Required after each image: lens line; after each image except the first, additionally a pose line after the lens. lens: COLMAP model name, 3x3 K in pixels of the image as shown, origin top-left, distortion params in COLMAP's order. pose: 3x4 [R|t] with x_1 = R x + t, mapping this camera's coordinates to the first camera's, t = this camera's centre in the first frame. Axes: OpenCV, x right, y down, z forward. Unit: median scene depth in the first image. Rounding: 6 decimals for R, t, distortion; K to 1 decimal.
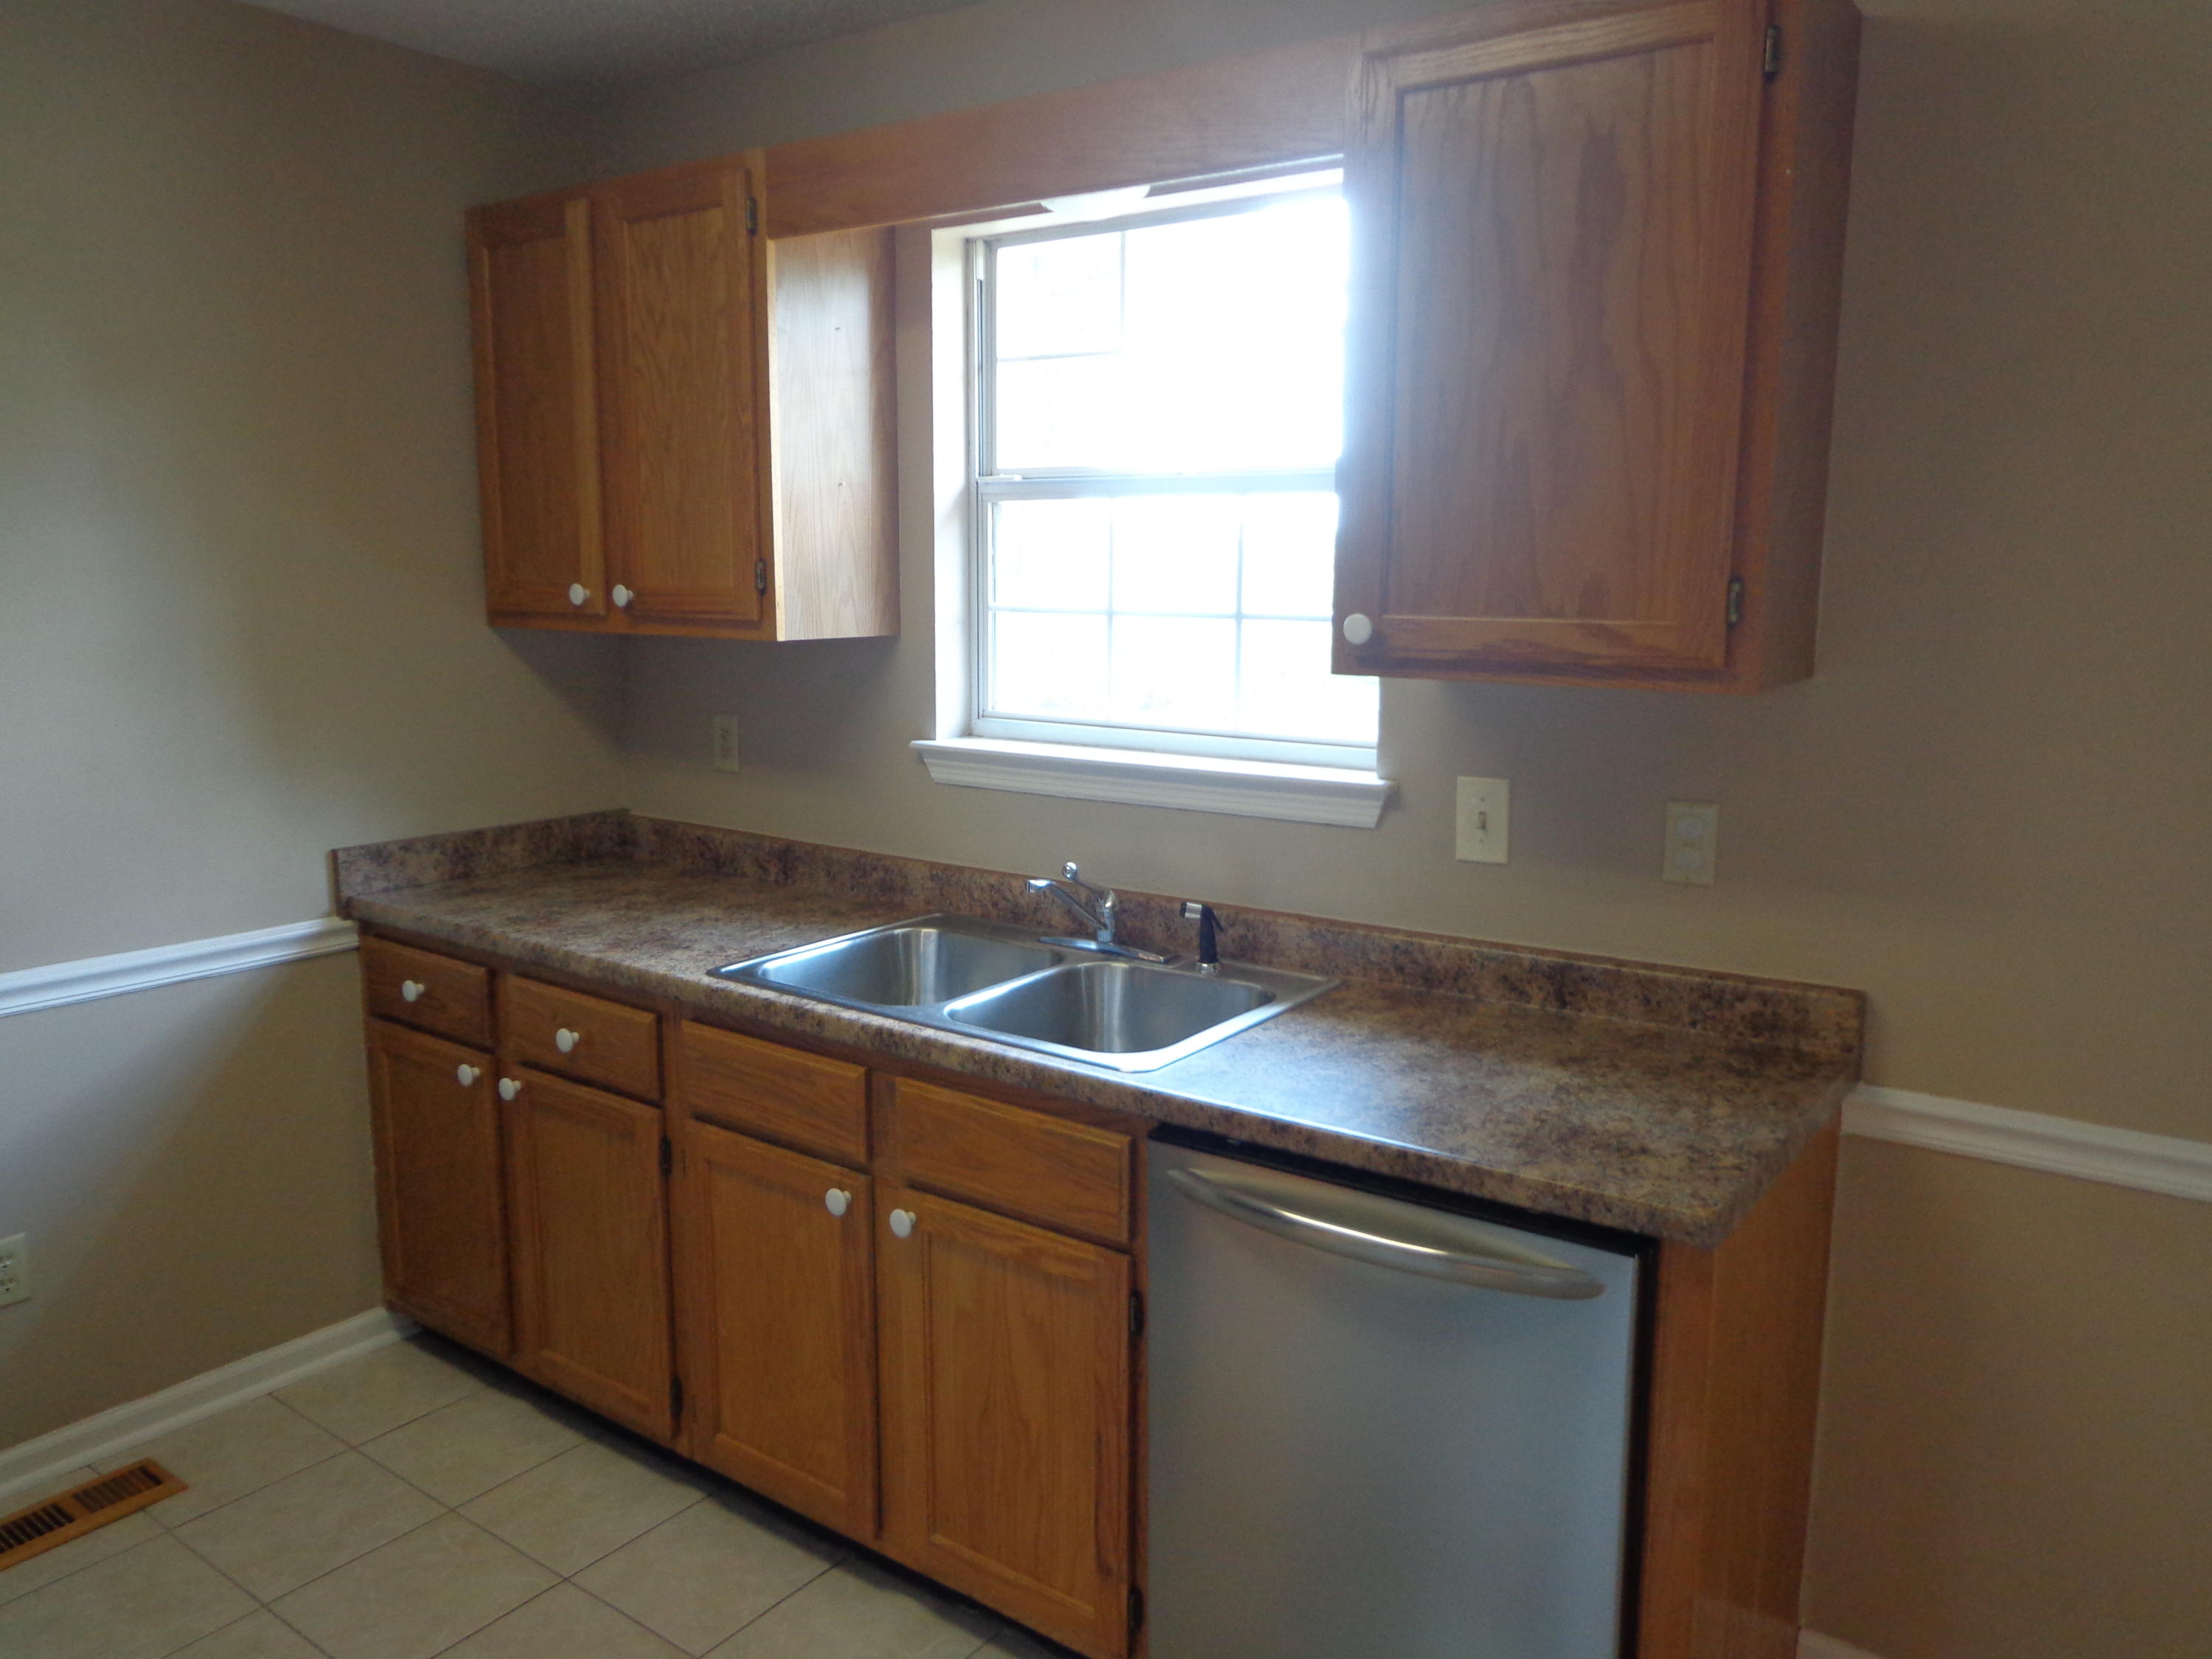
lens RADIAL K [[1634.7, 0, 1090.9], [0, 1634.7, 823.0], [0, 0, 1]] dist [-0.018731, 0.038612]
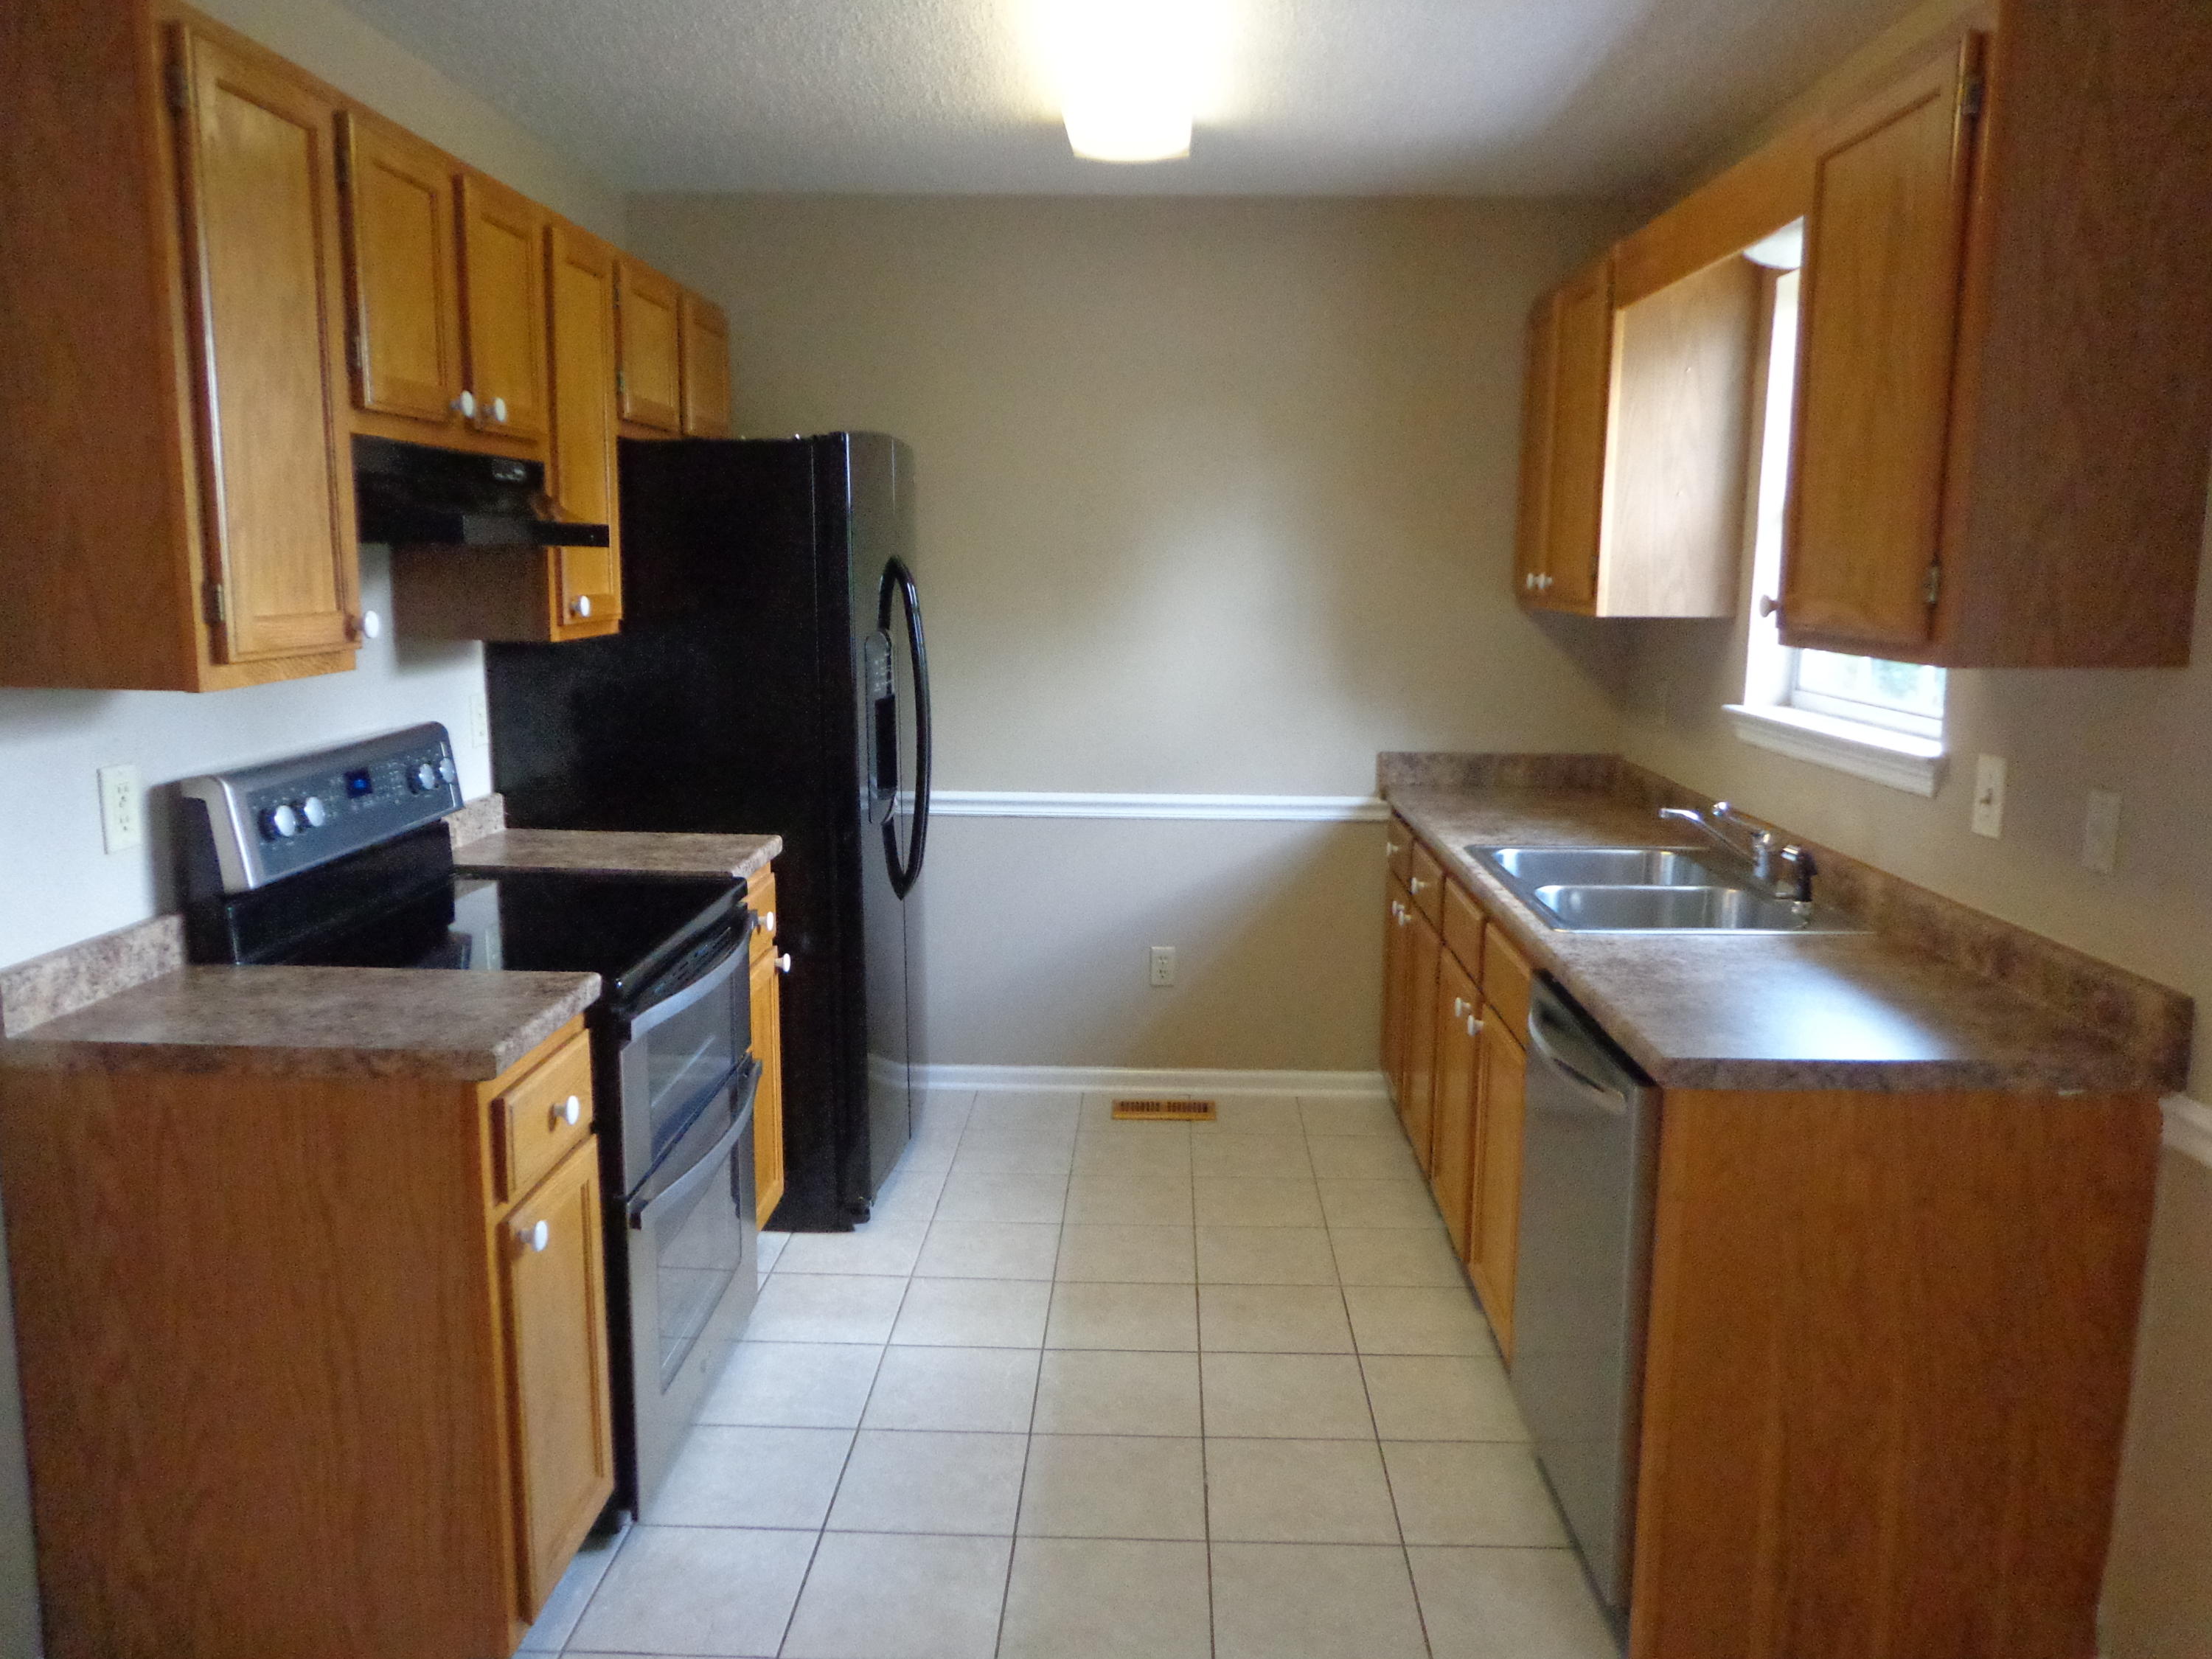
lens RADIAL K [[1634.7, 0, 1109.5], [0, 1634.7, 825.4], [0, 0, 1]] dist [-0.018731, 0.038612]
pose [[0.556192, 0.128533, -0.821054, 0.642731], [-0.135191, 0.988801, 0.063214, 0.022692], [0.819984, 0.075840, 0.567340, -0.037639]]
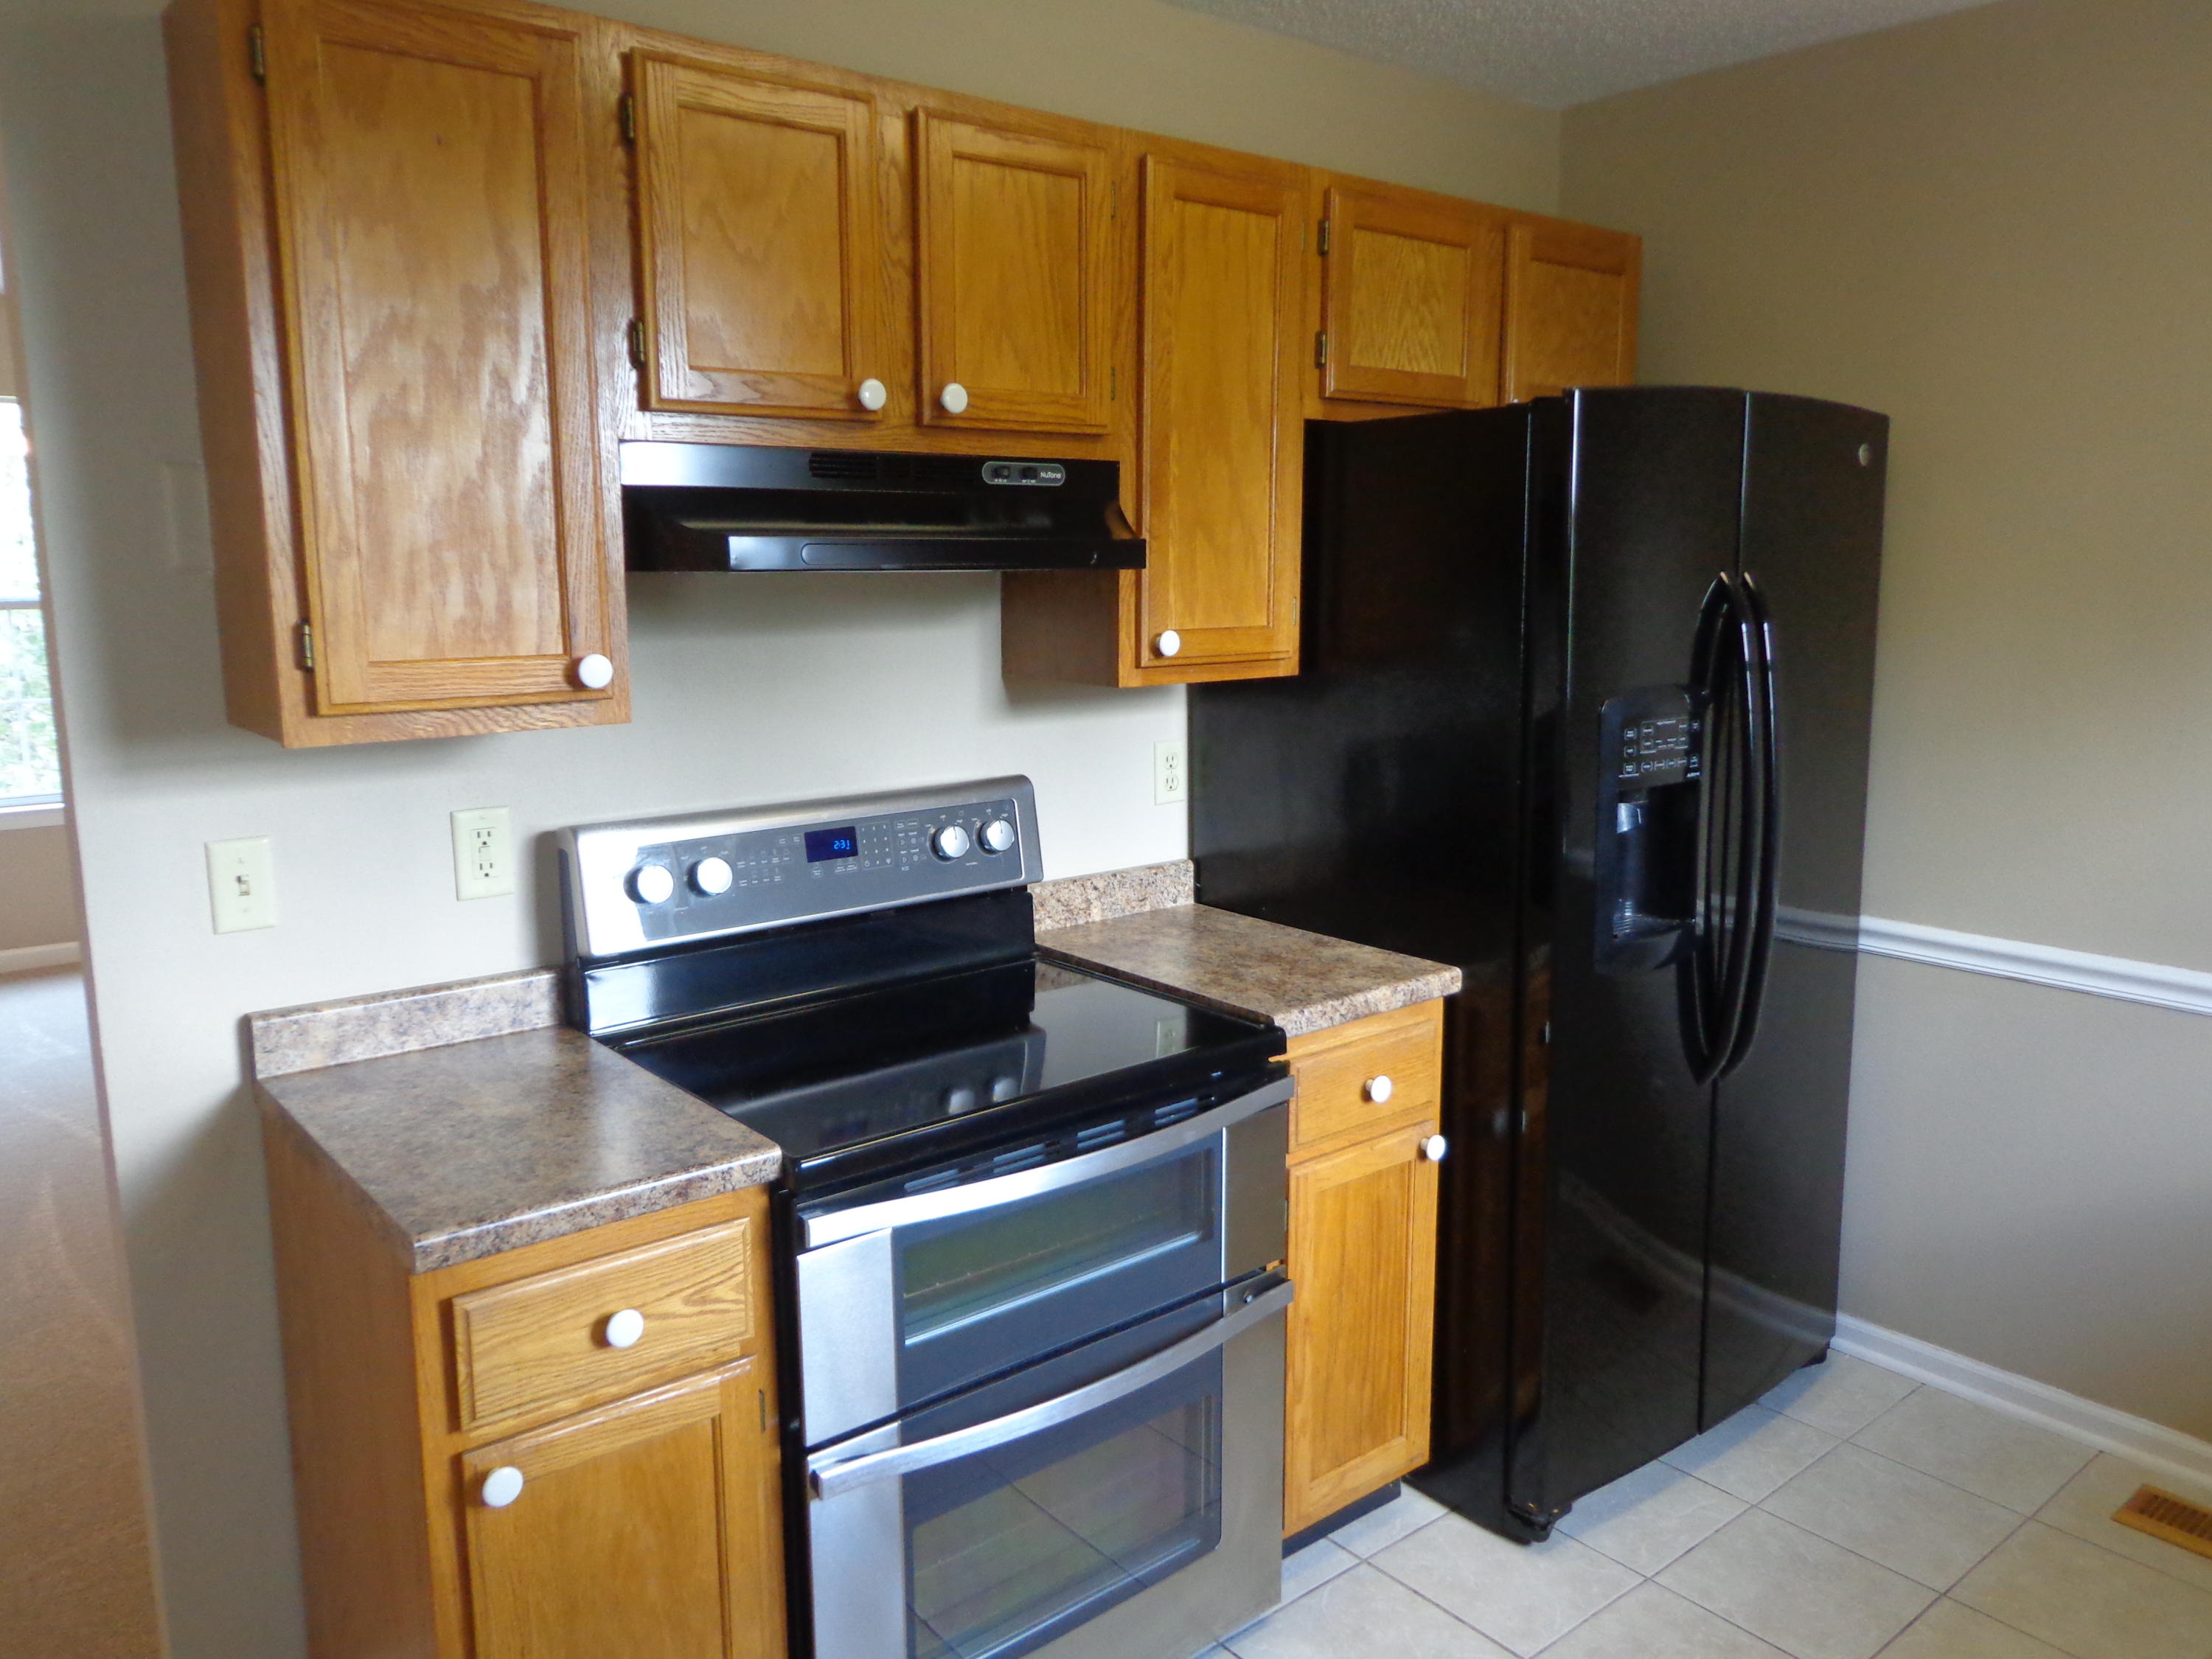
lens RADIAL K [[1634.7, 0, 1107.0], [0, 1634.7, 829.0], [0, 0, 1]] dist [-0.018731, 0.038612]
pose [[-0.254176, 0.145909, -0.956088, 0.347324], [-0.150665, 0.970512, 0.188164, -0.073717], [0.955350, 0.191876, -0.224698, 0.499460]]
